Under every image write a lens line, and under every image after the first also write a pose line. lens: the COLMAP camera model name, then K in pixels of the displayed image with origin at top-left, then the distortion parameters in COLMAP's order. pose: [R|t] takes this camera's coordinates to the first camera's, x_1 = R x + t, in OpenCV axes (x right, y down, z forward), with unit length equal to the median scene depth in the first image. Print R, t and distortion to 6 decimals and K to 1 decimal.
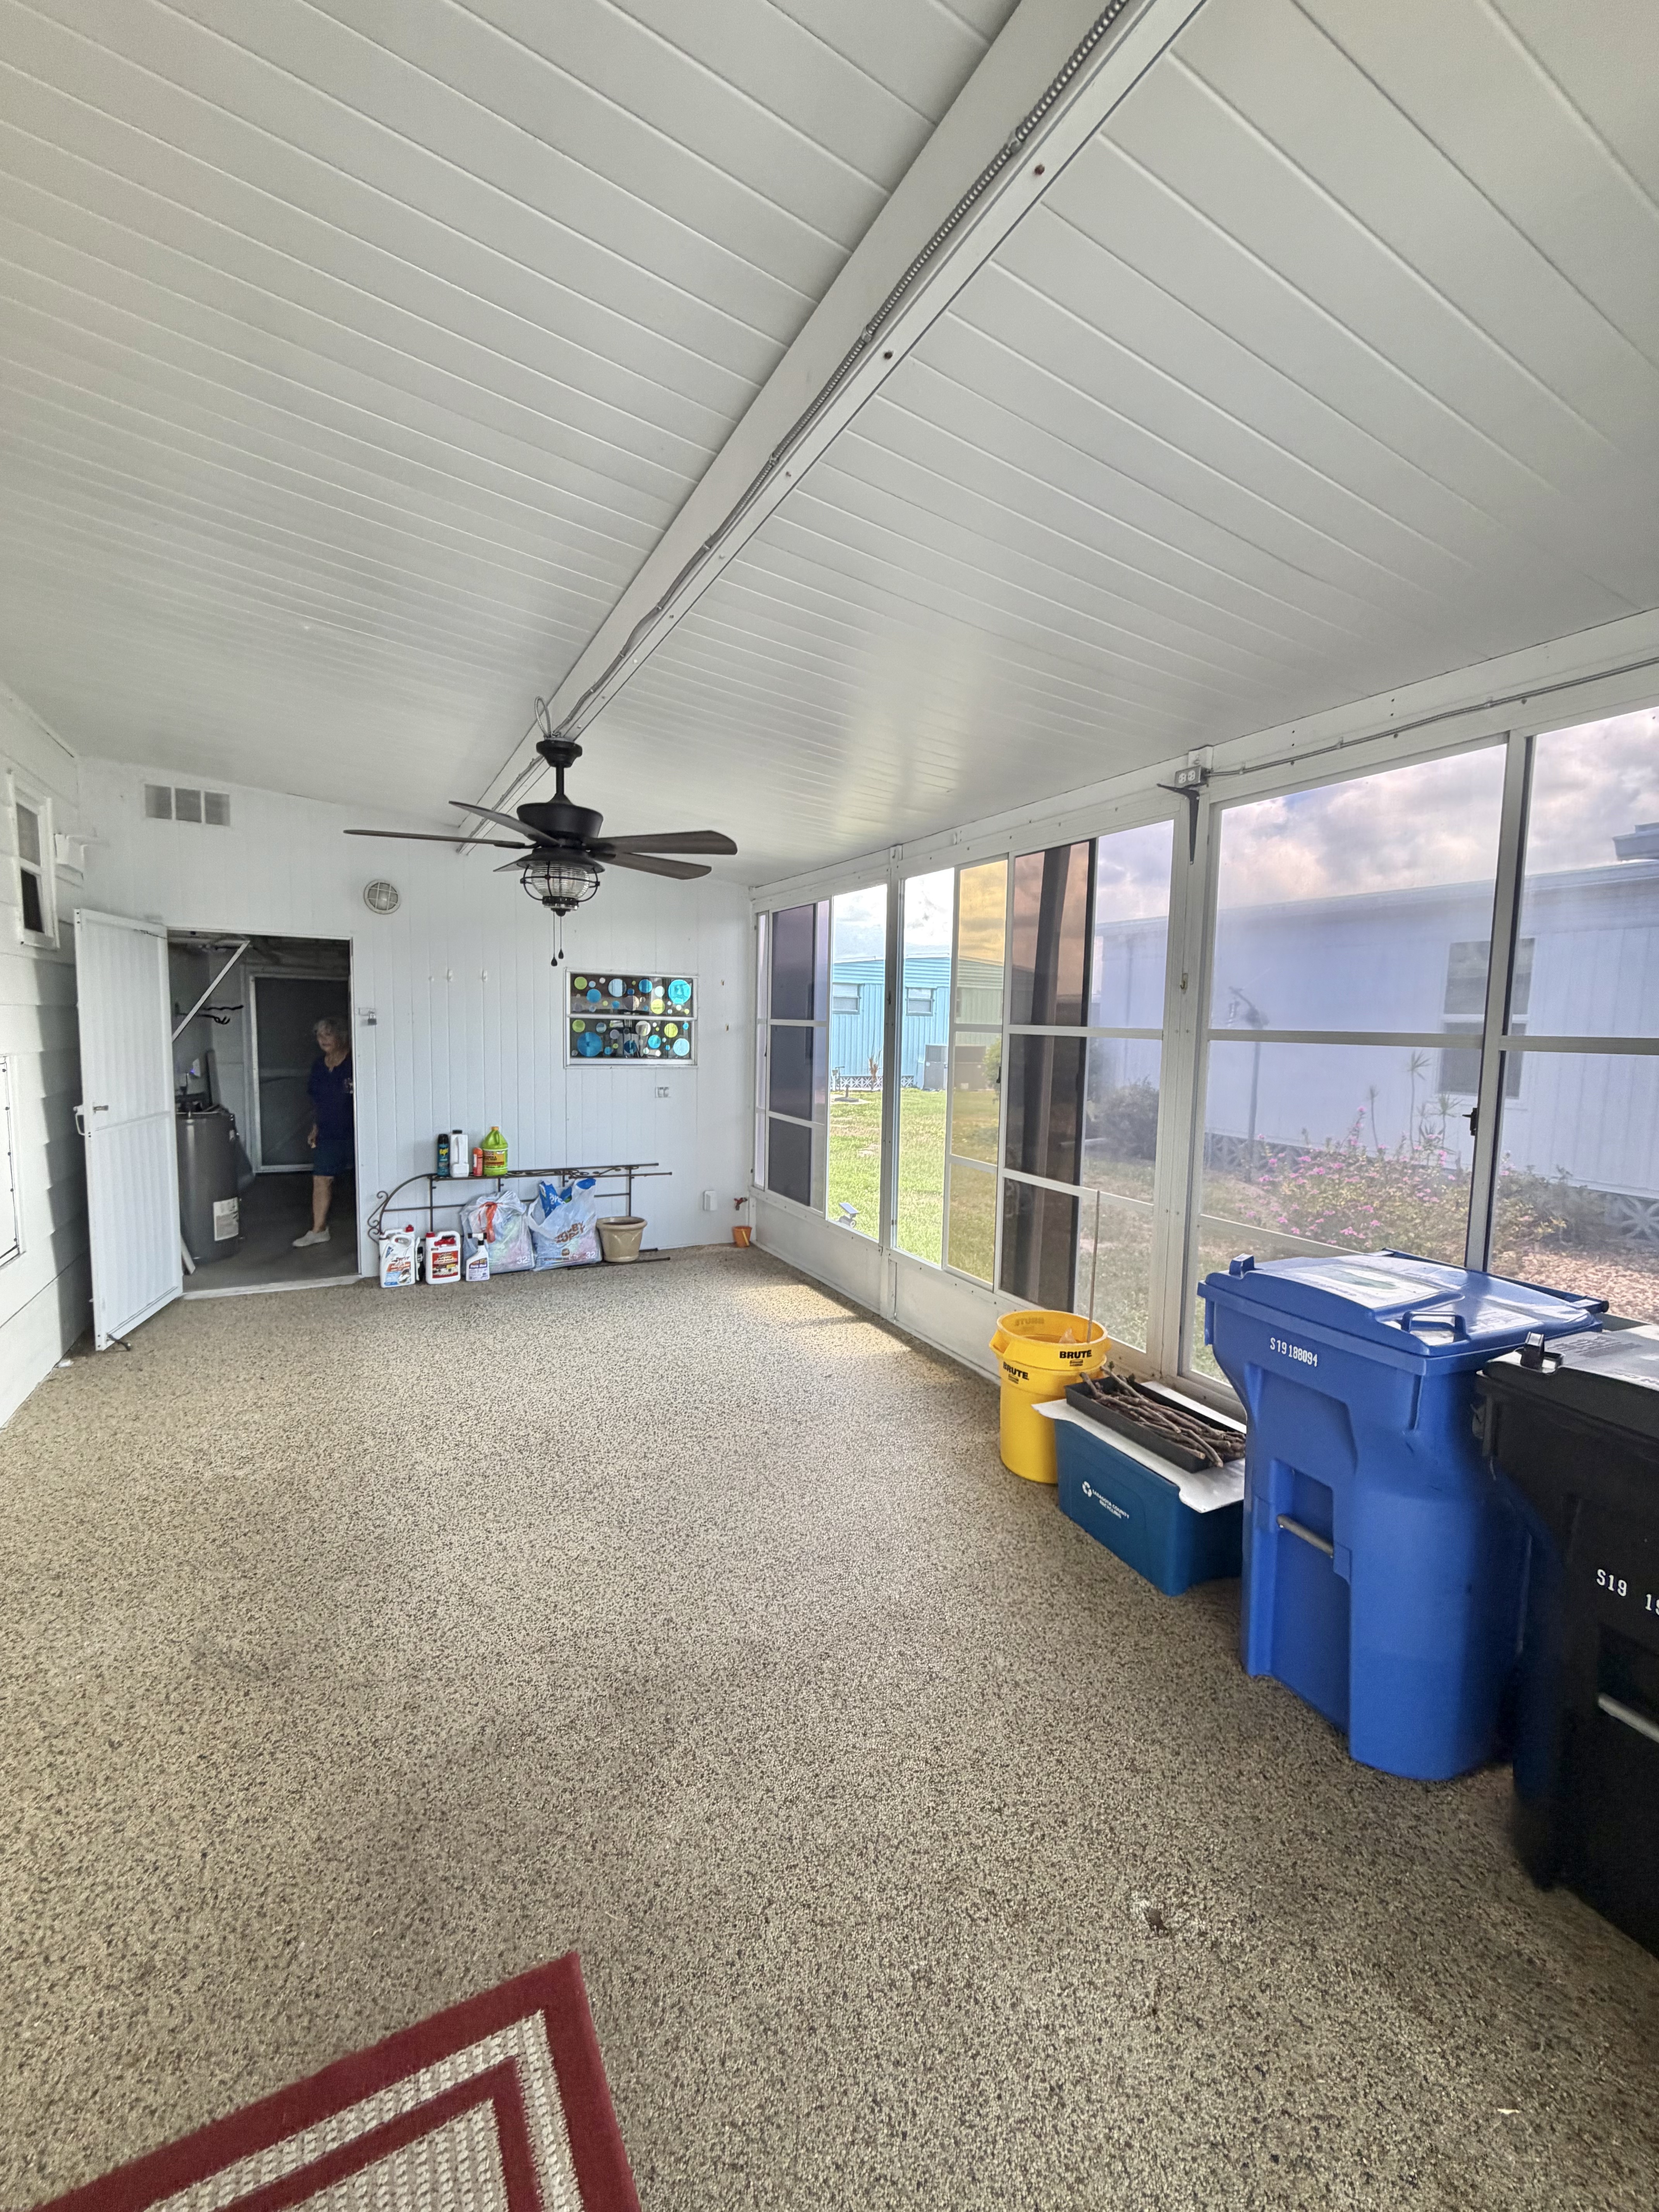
lens RADIAL K [[883.2, 0, 831.9], [0, 883.2, 1104.9], [0, 0, 1]] dist [0.001583, 0.000142]
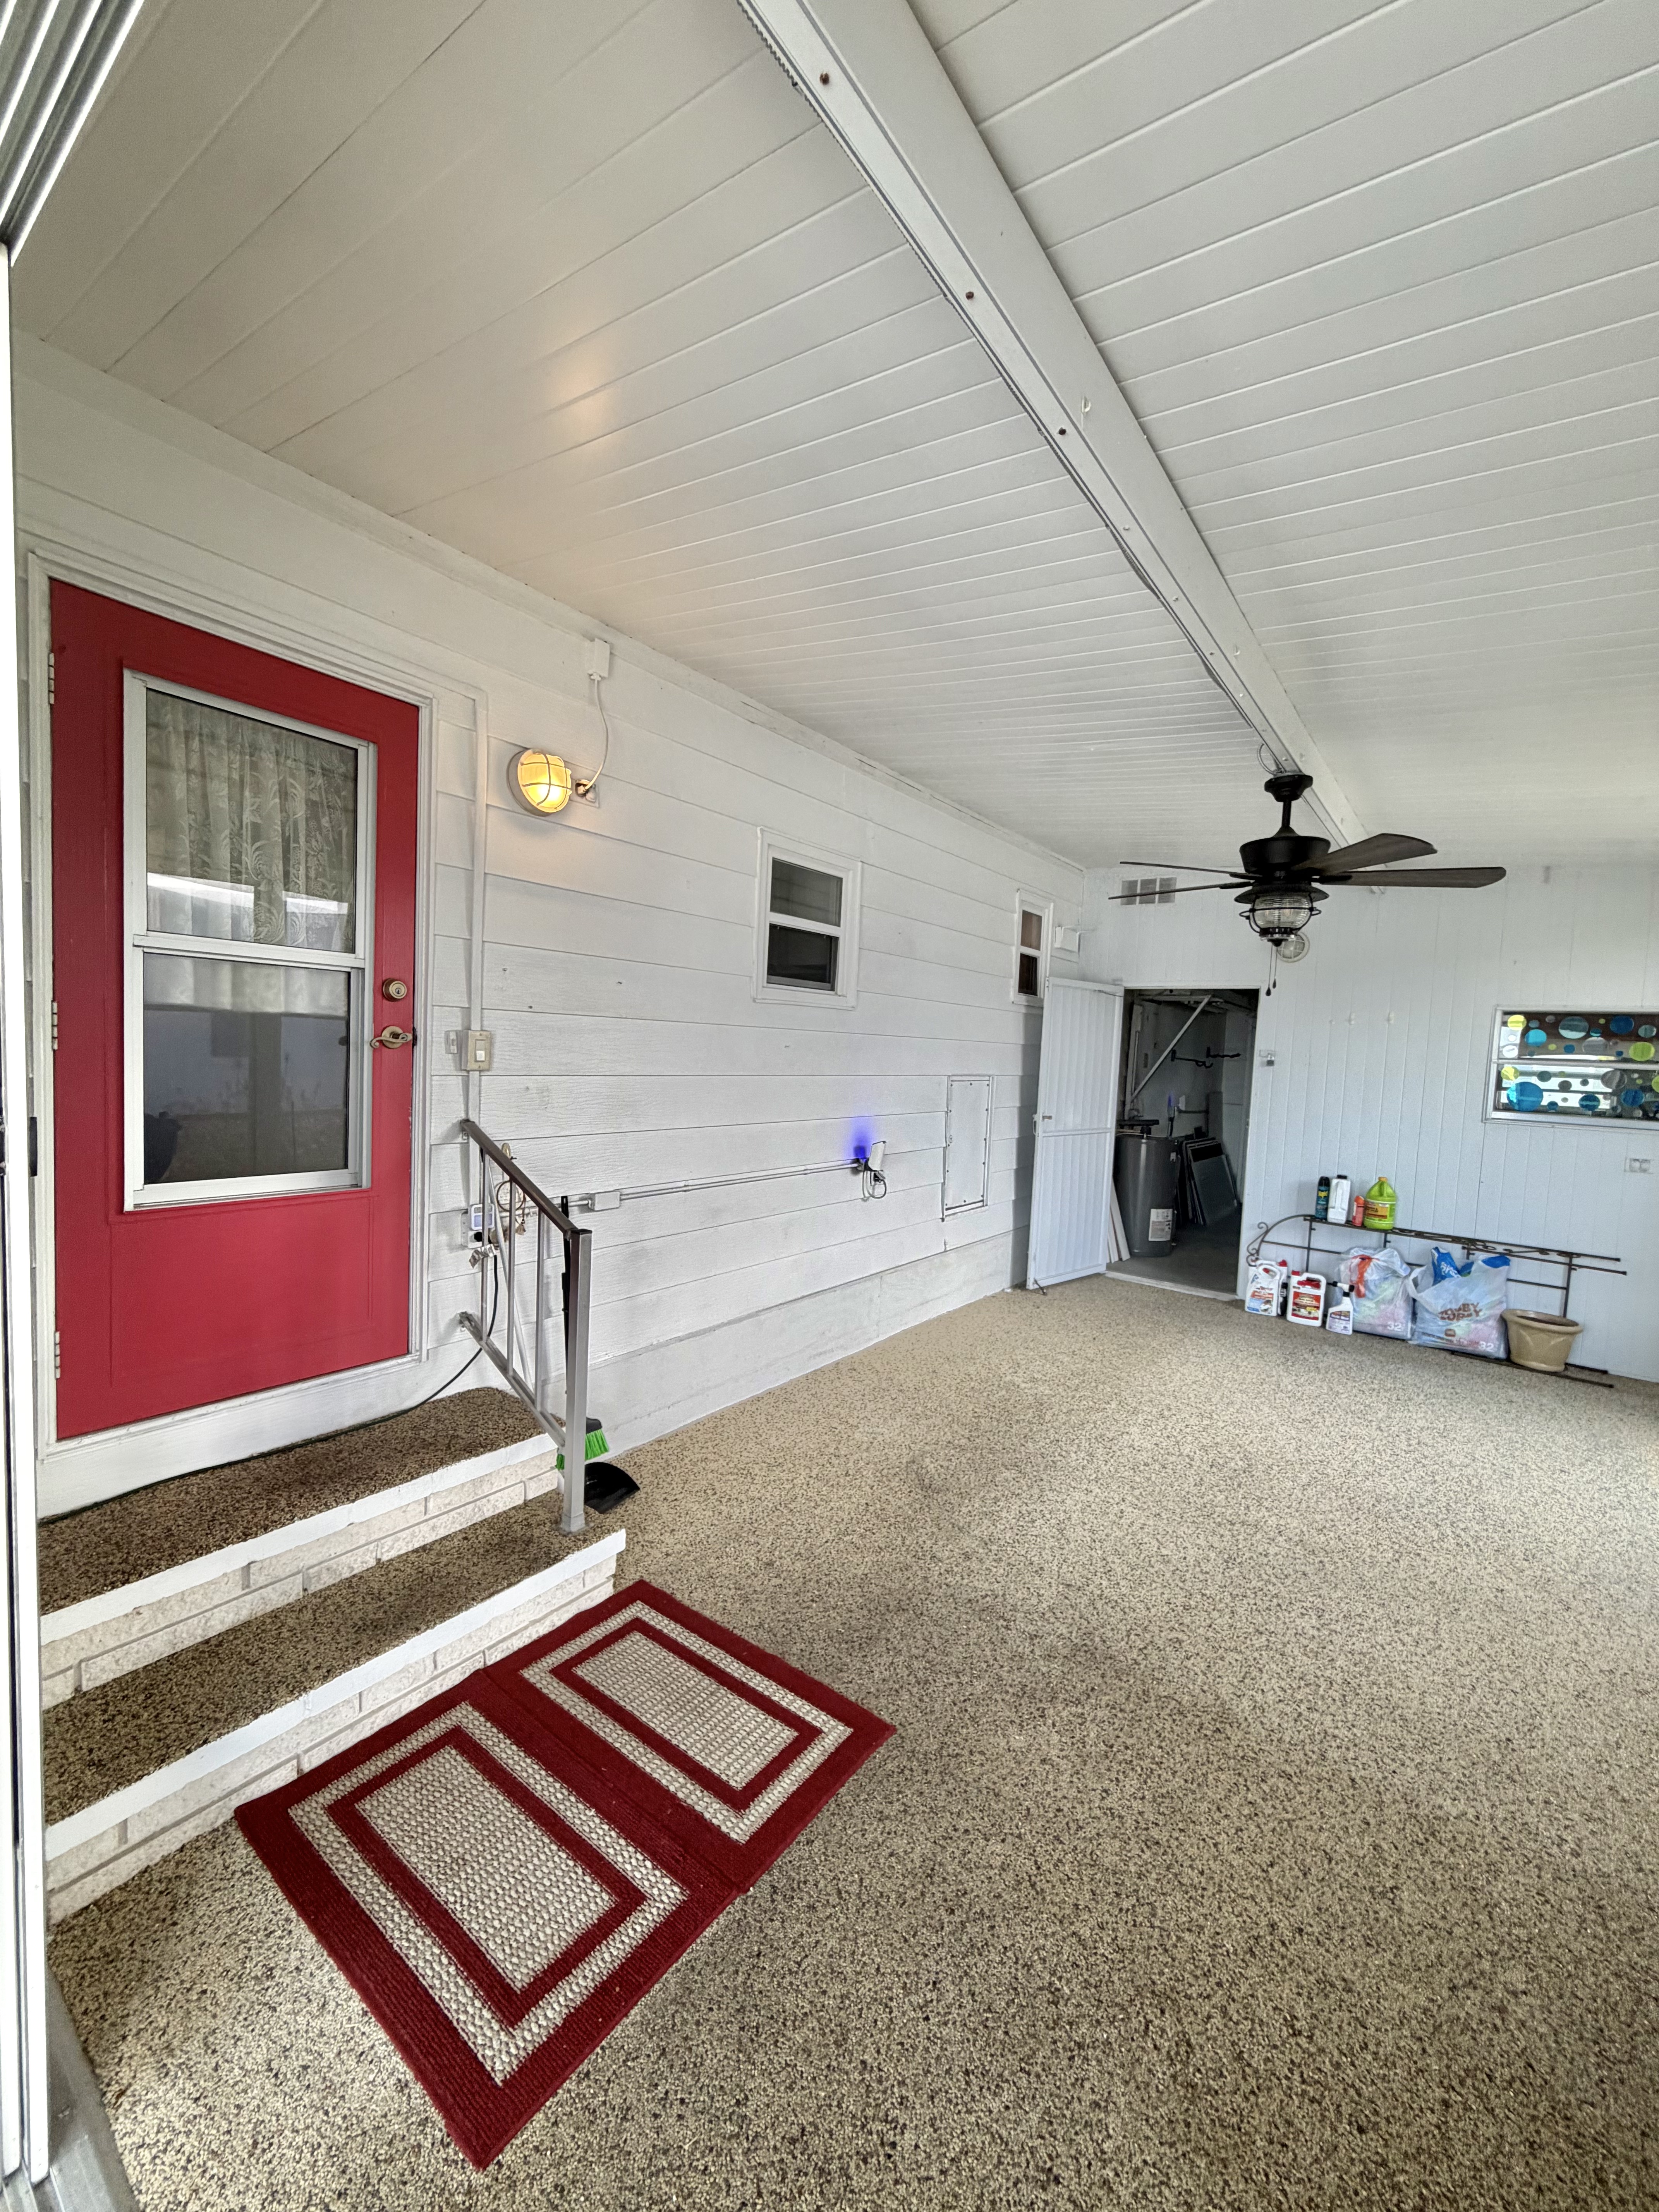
lens RADIAL K [[883.6, 0, 835.2], [0, 883.6, 1104.1], [0, 0, 1]] dist [0.000136, 0.000569]
pose [[0.419579, 0.054495, -0.906082, 0.236764], [-0.117066, 0.993109, 0.005519, 0.011261], [0.900139, 0.103755, 0.423067, 0.077890]]
